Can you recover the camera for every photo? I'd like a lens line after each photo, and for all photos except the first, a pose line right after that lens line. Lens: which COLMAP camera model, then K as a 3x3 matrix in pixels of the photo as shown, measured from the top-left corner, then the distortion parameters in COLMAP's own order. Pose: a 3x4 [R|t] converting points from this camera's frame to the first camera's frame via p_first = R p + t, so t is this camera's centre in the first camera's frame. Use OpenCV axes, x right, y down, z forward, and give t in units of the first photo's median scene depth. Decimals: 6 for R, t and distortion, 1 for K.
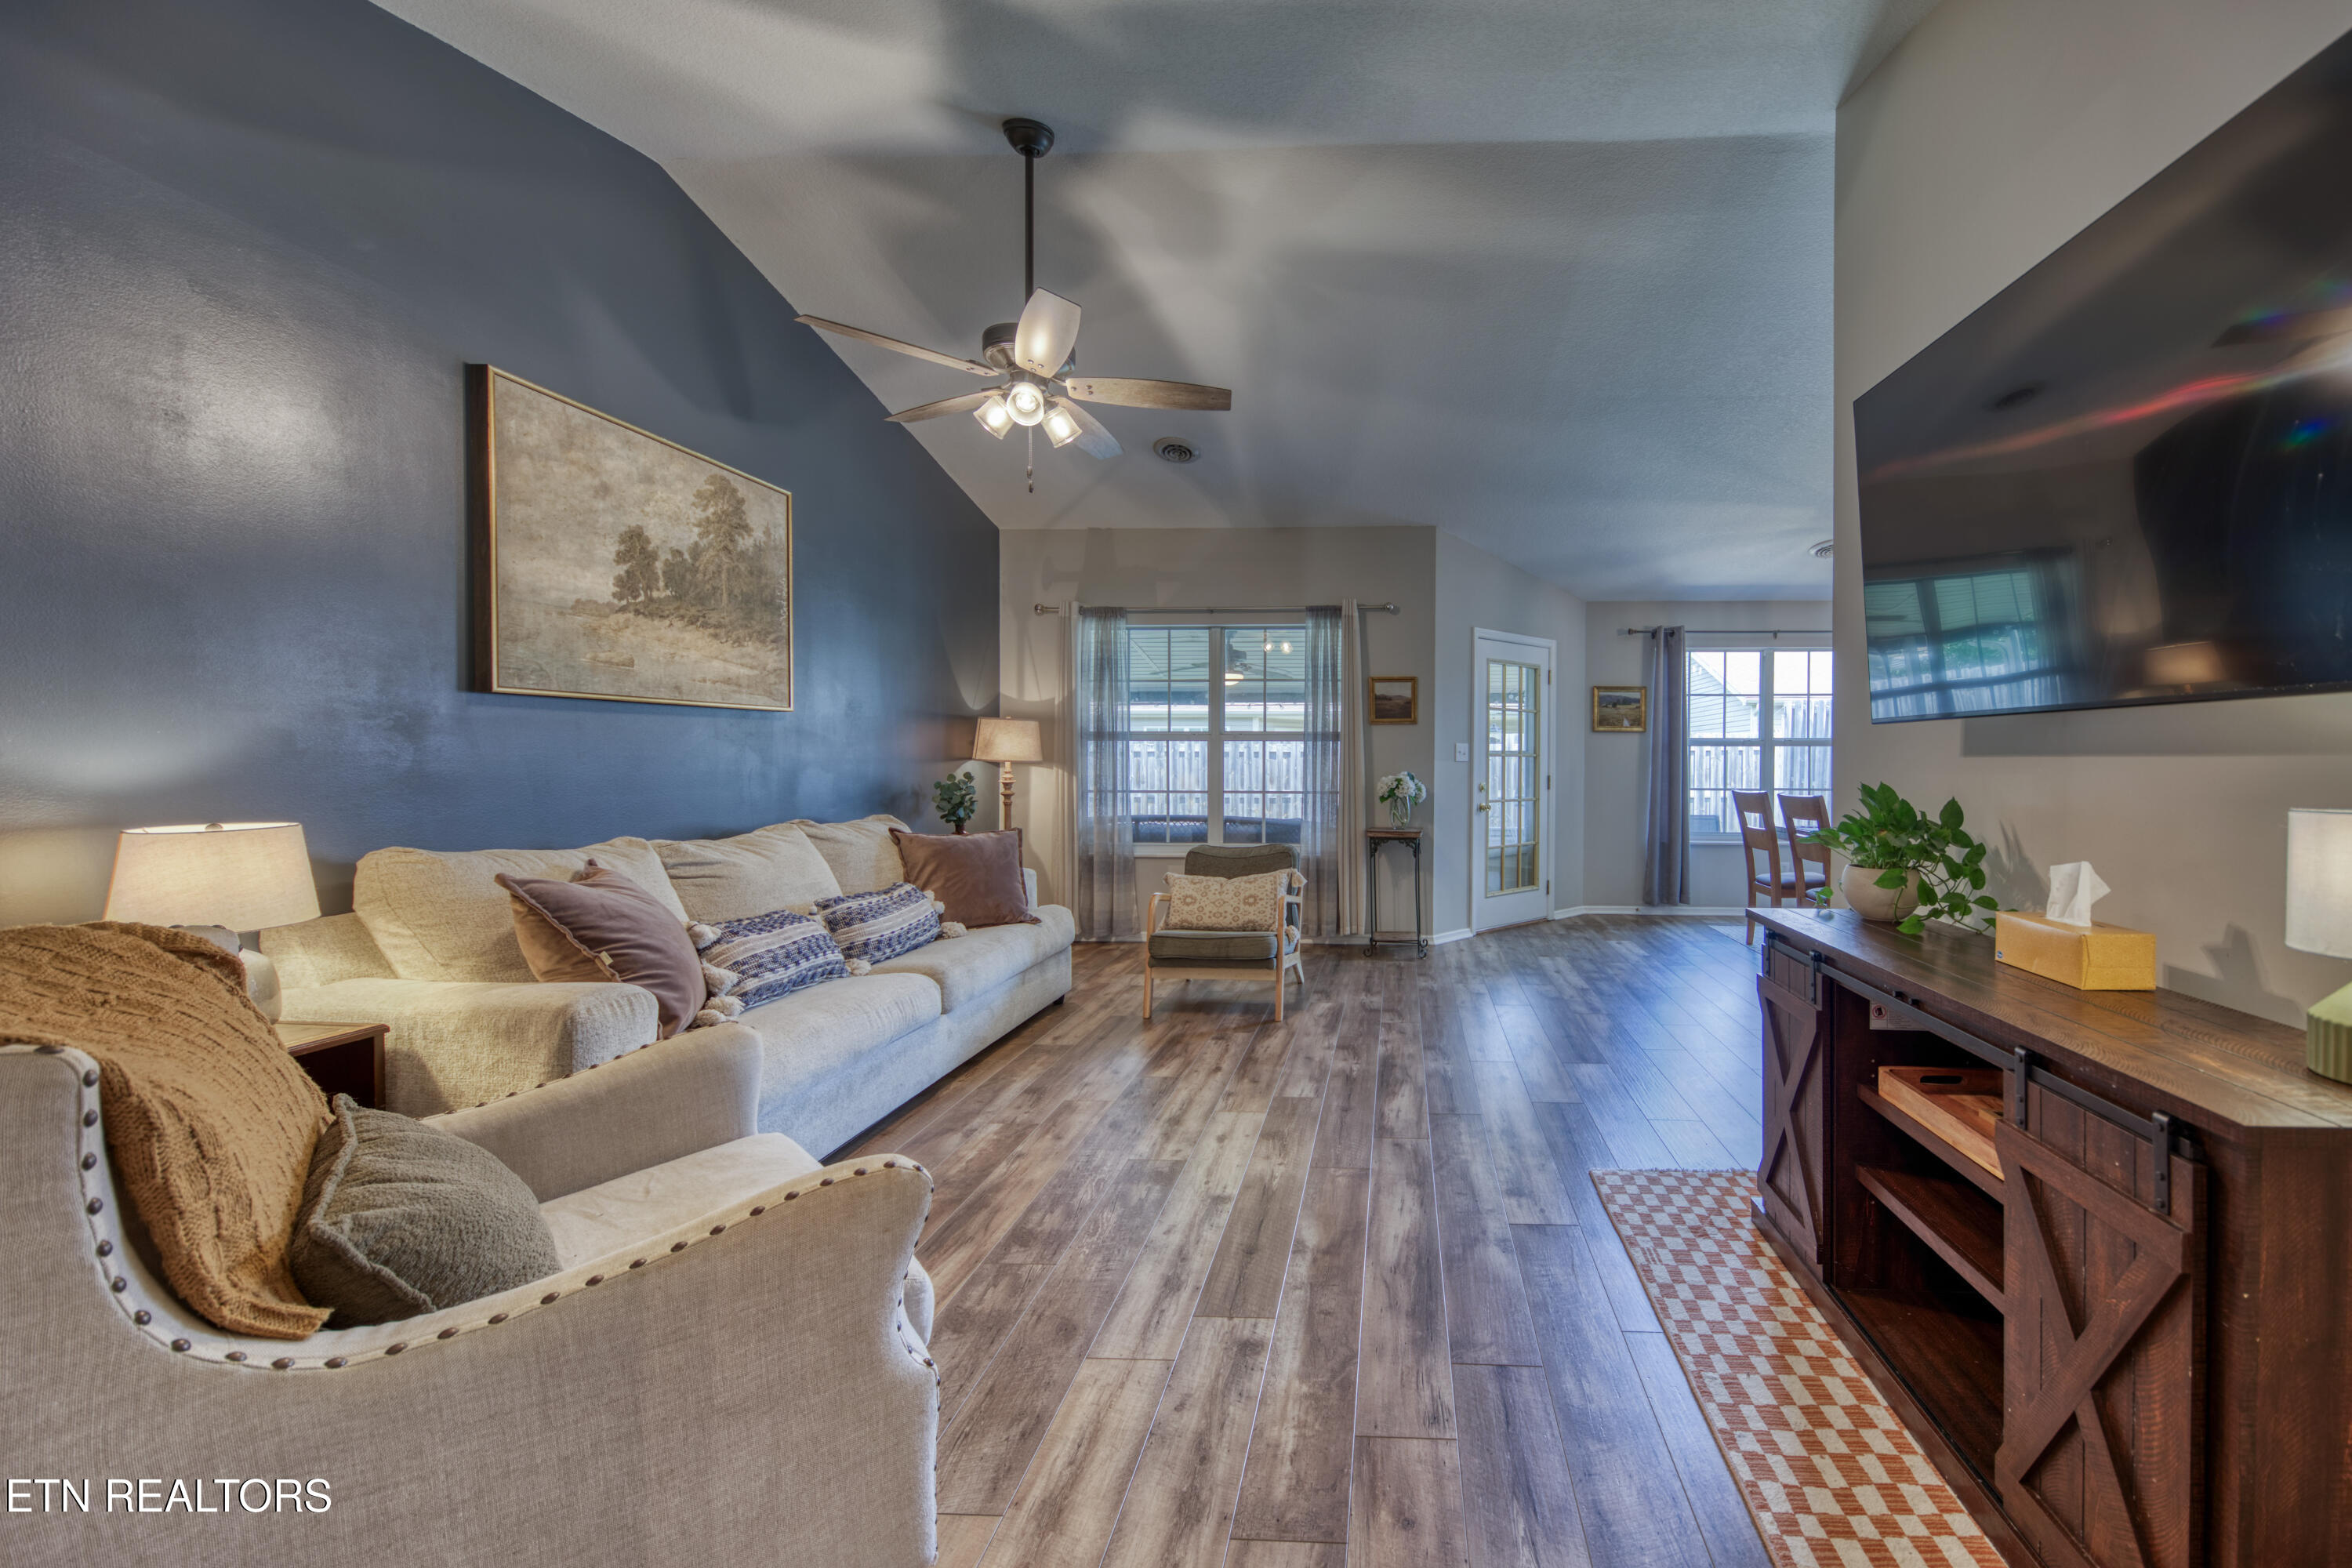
lens RADIAL K [[866.4, 0, 1349.9], [0, 866.4, 769.7], [0, 0, 1]] dist [0.001019, -0.009902]
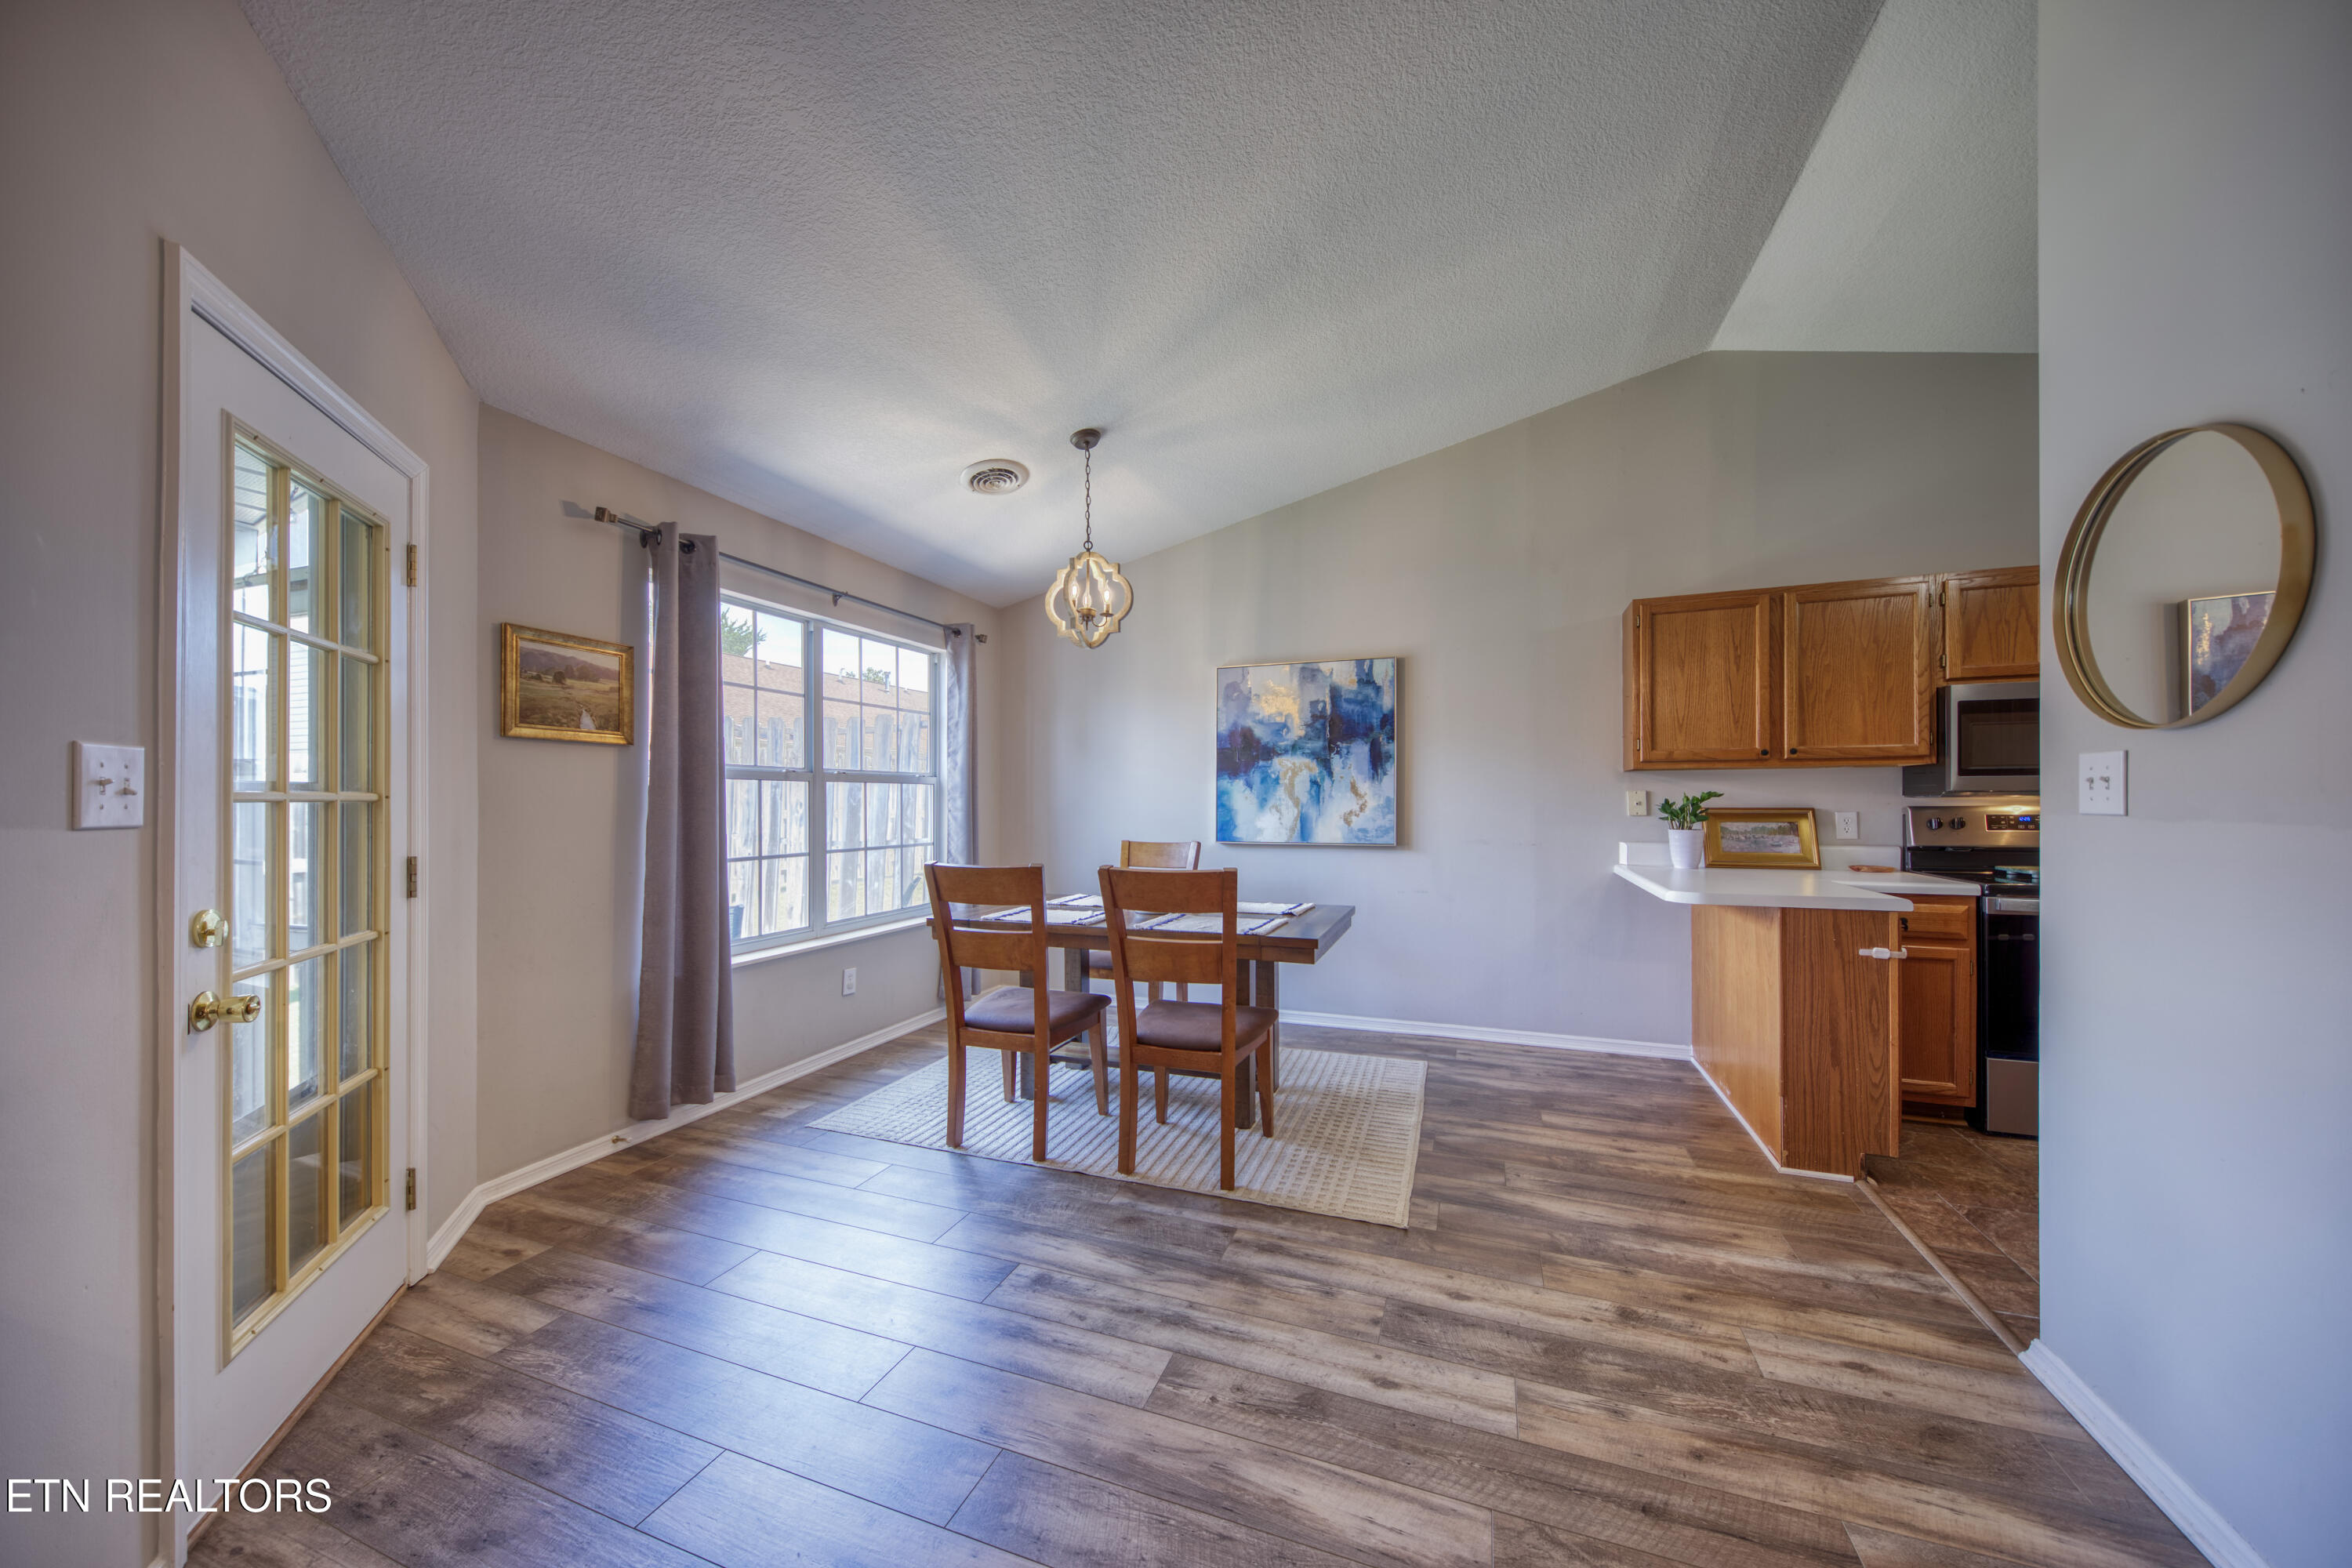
lens RADIAL K [[812.0, 0, 1174.9], [0, 812.0, 802.5], [0, 0, 1]] dist [0.014669, -0.004173]
pose [[0.296152, -0.007459, 0.955112, 0.023057], [0.013853, 0.999898, 0.003513, -0.020574], [-0.955040, 0.012191, 0.296225, 1.114465]]
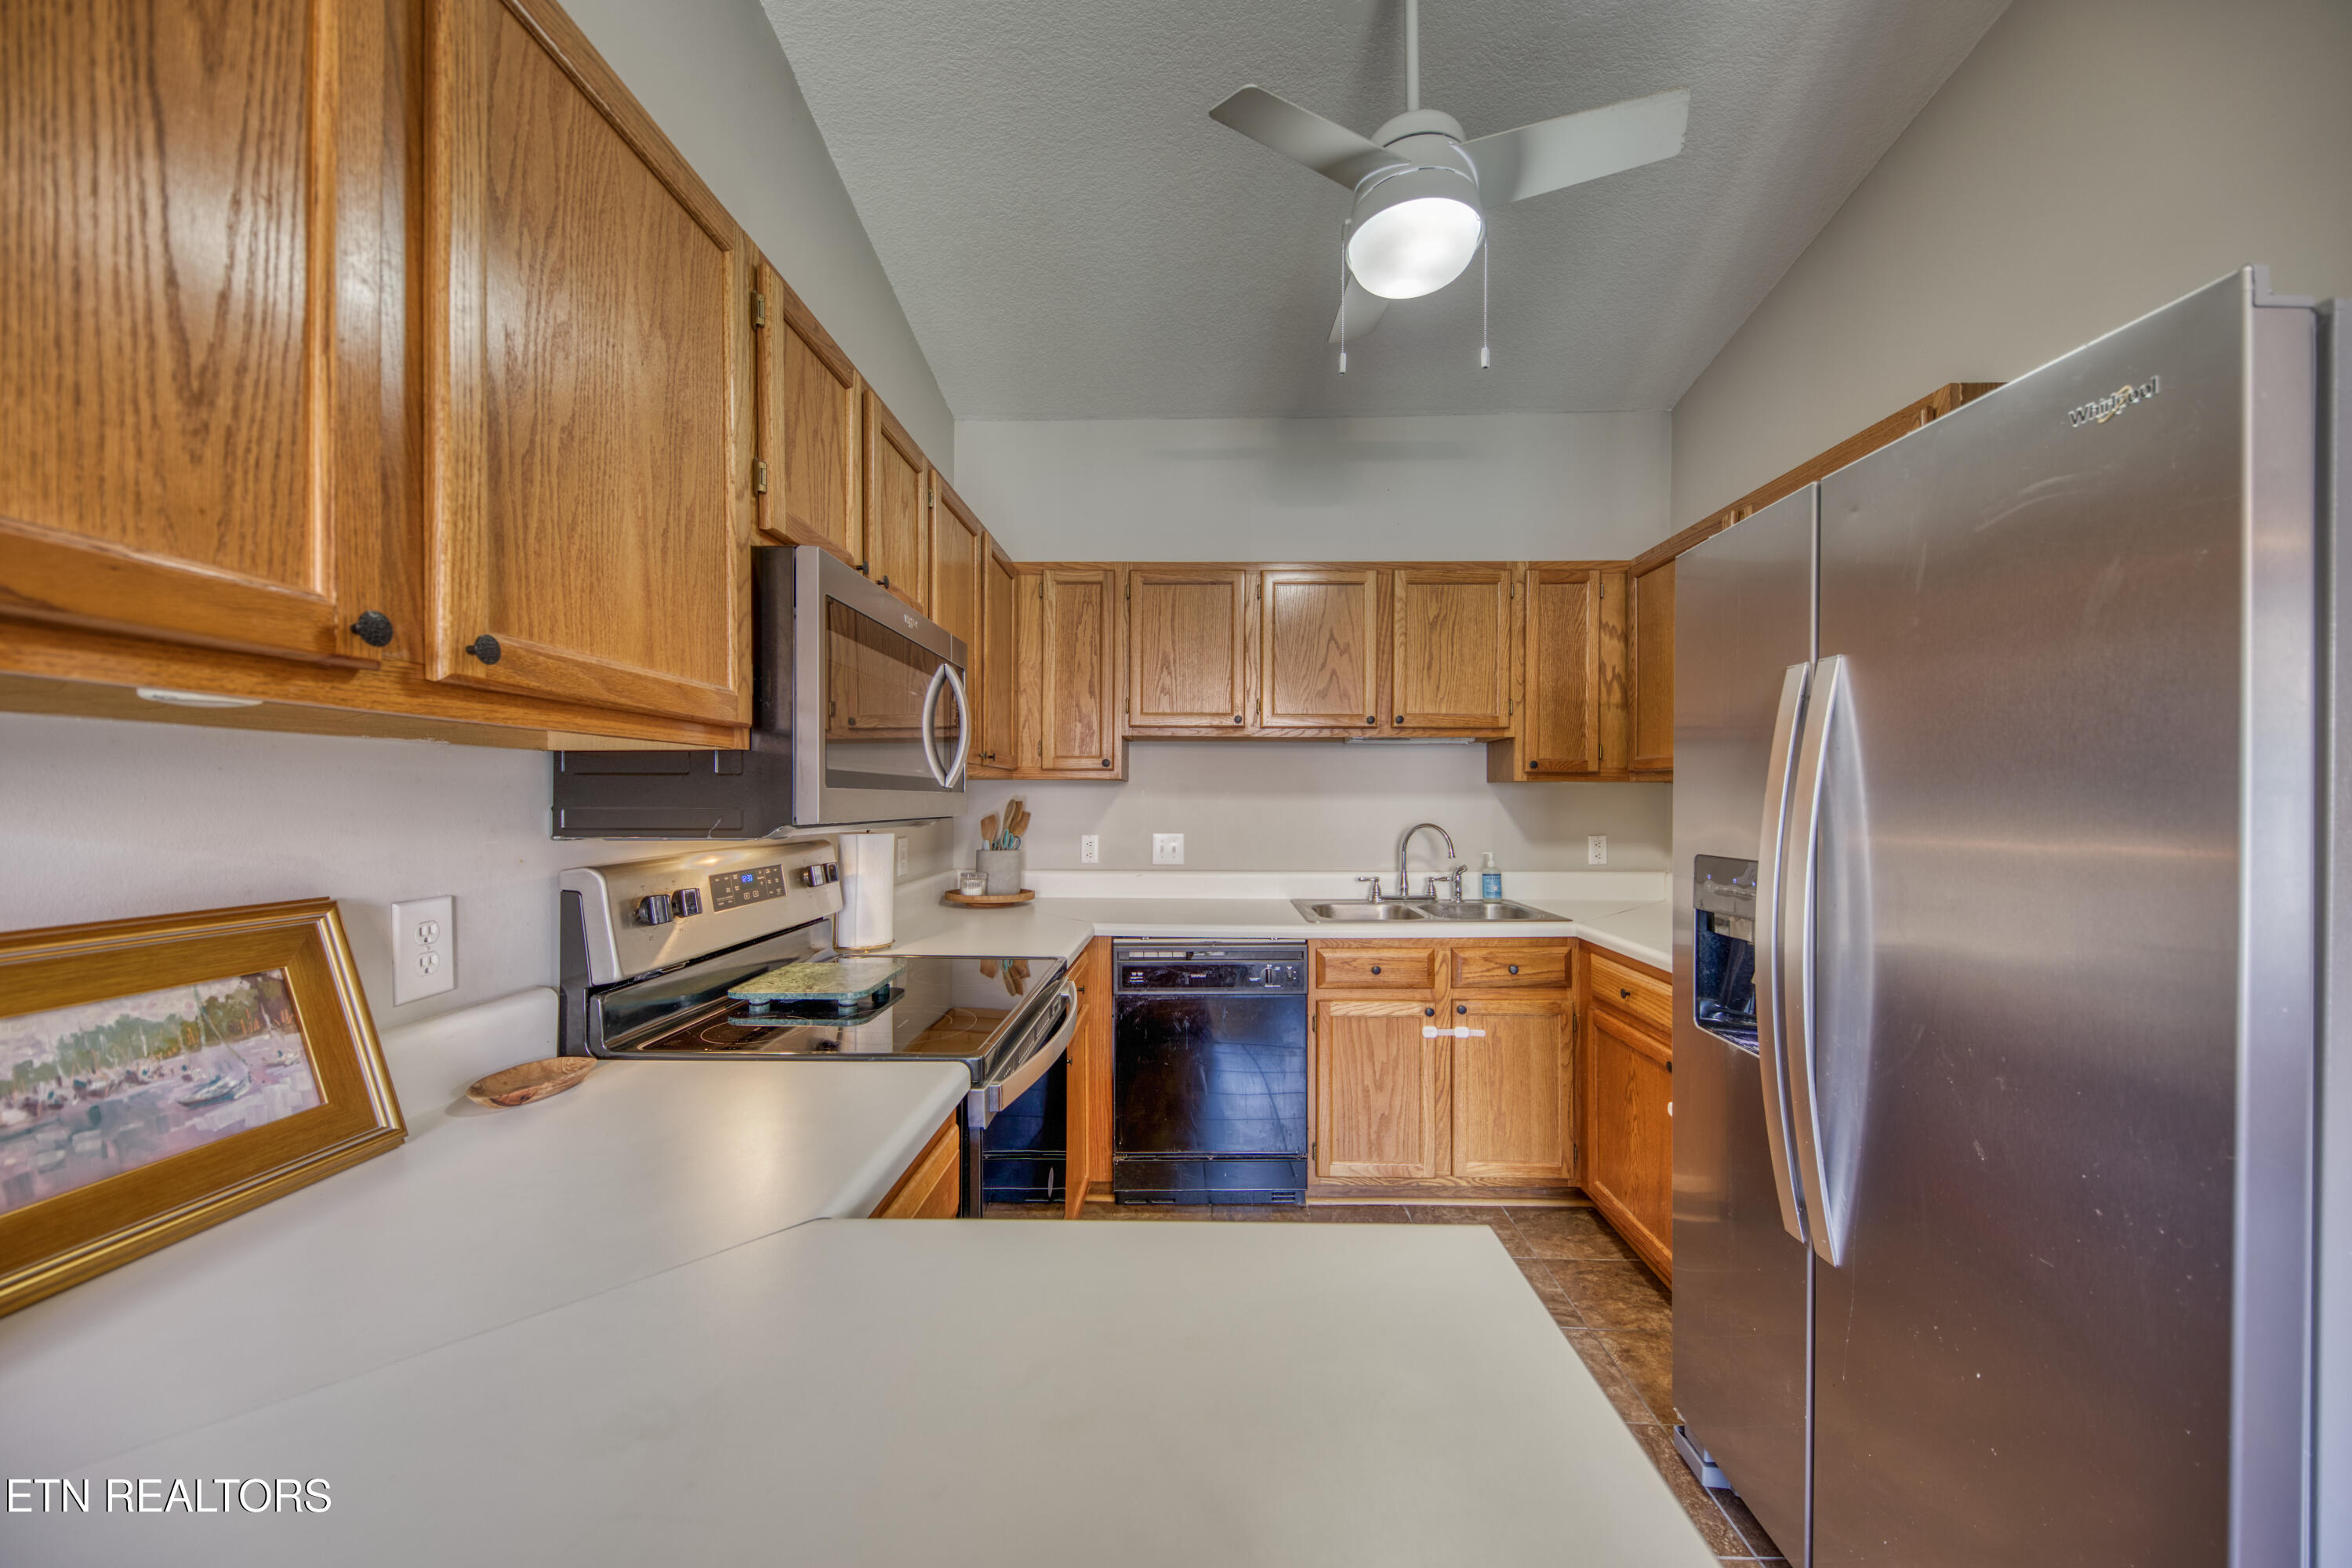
lens RADIAL K [[818.3, 0, 1169.9], [0, 818.3, 802.2], [0, 0, 1]] dist [0.013646, -0.007933]
pose [[-0.999864, -0.005407, -0.015550, 0.961676], [-0.005576, 0.999926, 0.010854, -0.032780], [0.015491, 0.010939, -0.999820, 0.914524]]
